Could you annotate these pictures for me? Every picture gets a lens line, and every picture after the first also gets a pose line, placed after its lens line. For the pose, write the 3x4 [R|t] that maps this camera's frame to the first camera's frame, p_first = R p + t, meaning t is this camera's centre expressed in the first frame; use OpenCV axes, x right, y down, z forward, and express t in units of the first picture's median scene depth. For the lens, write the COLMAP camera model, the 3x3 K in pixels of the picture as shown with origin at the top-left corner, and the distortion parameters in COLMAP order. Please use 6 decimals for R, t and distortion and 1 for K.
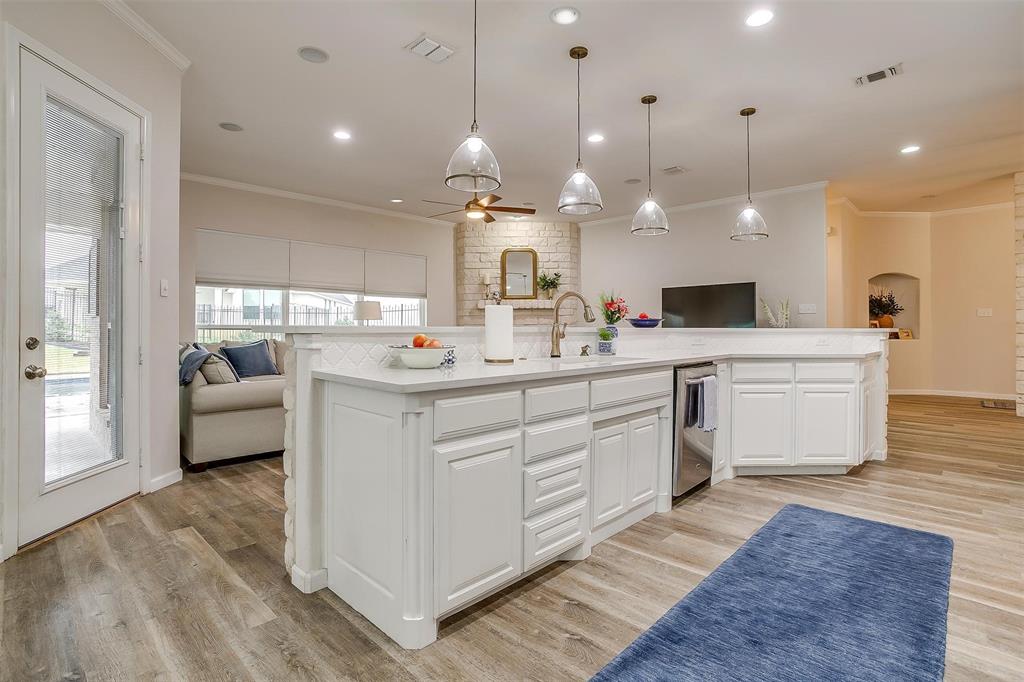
lens RADIAL K [[497.9, 0, 530.7], [0, 497.9, 329.5], [0, 0, 1]] dist [-0.047082, 0.022190]
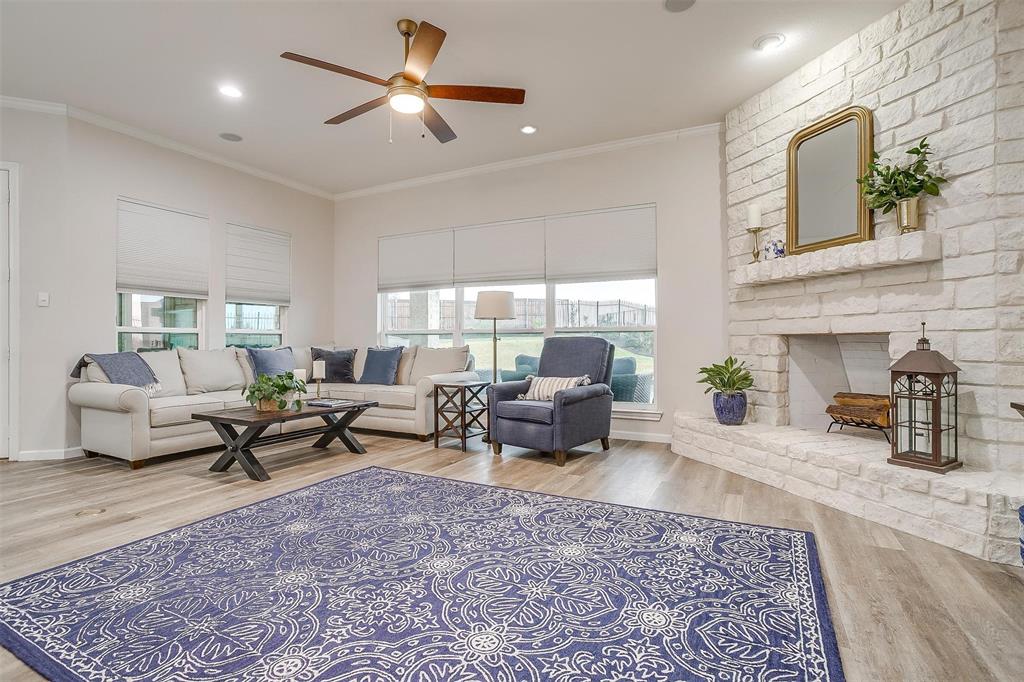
lens RADIAL K [[497.9, 0, 509.4], [0, 497.9, 340.5], [0, 0, 1]] dist [-0.047082, 0.022190]
pose [[0.269606, -0.001462, -0.962970, 0.276349], [0.003867, 0.999992, -0.000436, 0.008571], [0.962963, -0.003606, 0.269609, 0.661431]]
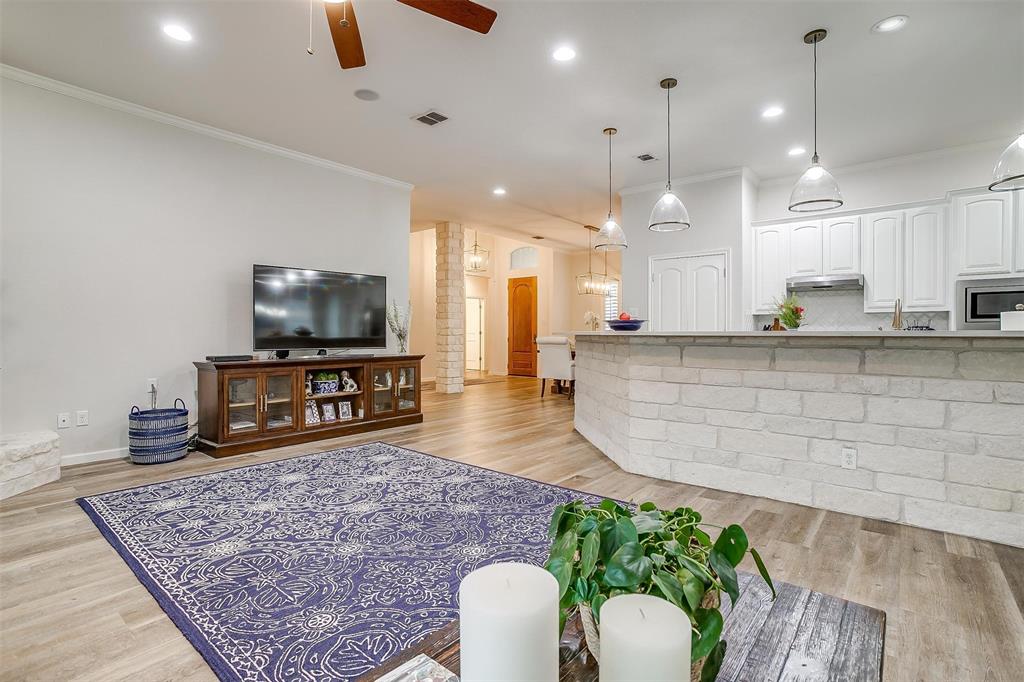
lens RADIAL K [[497.9, 0, 501.1], [0, 497.9, 330.9], [0, 0, 1]] dist [-0.047082, 0.022190]
pose [[-0.040688, 0.003035, 0.999167, -0.303897], [-0.003746, 0.999988, -0.003190, -0.000234], [-0.999165, -0.003873, -0.040676, 0.615430]]
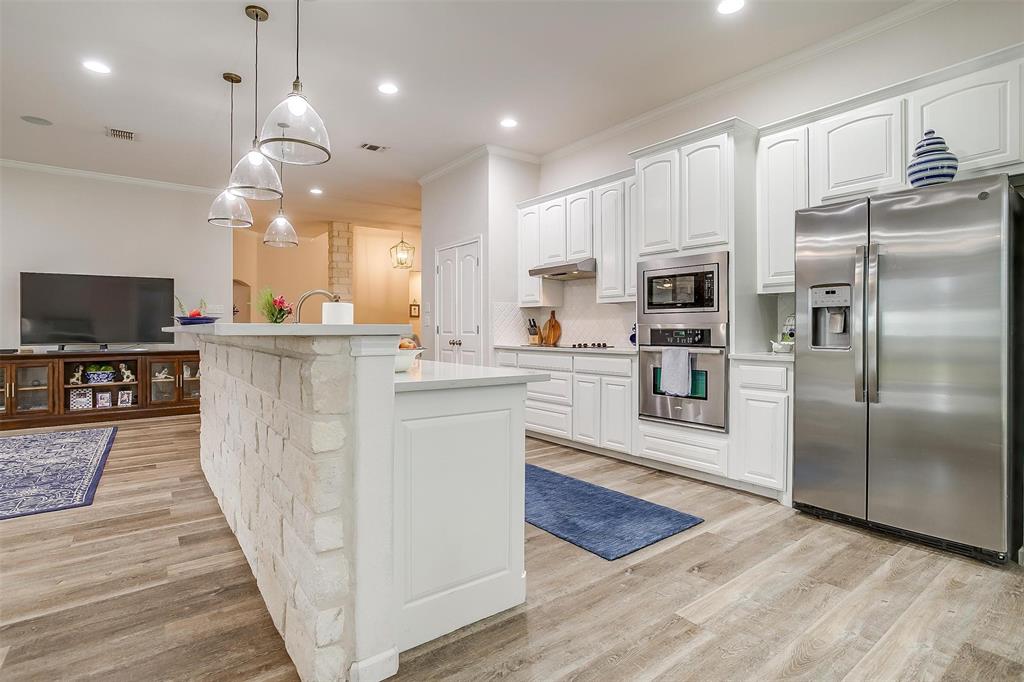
lens RADIAL K [[497.9, 0, 501.1], [0, 497.9, 338.3], [0, 0, 1]] dist [-0.047082, 0.022190]
pose [[0.191099, -0.022152, 0.981321, -0.254906], [0.002213, 0.999753, 0.022137, -0.001386], [-0.981568, -0.002058, 0.191101, 0.149607]]
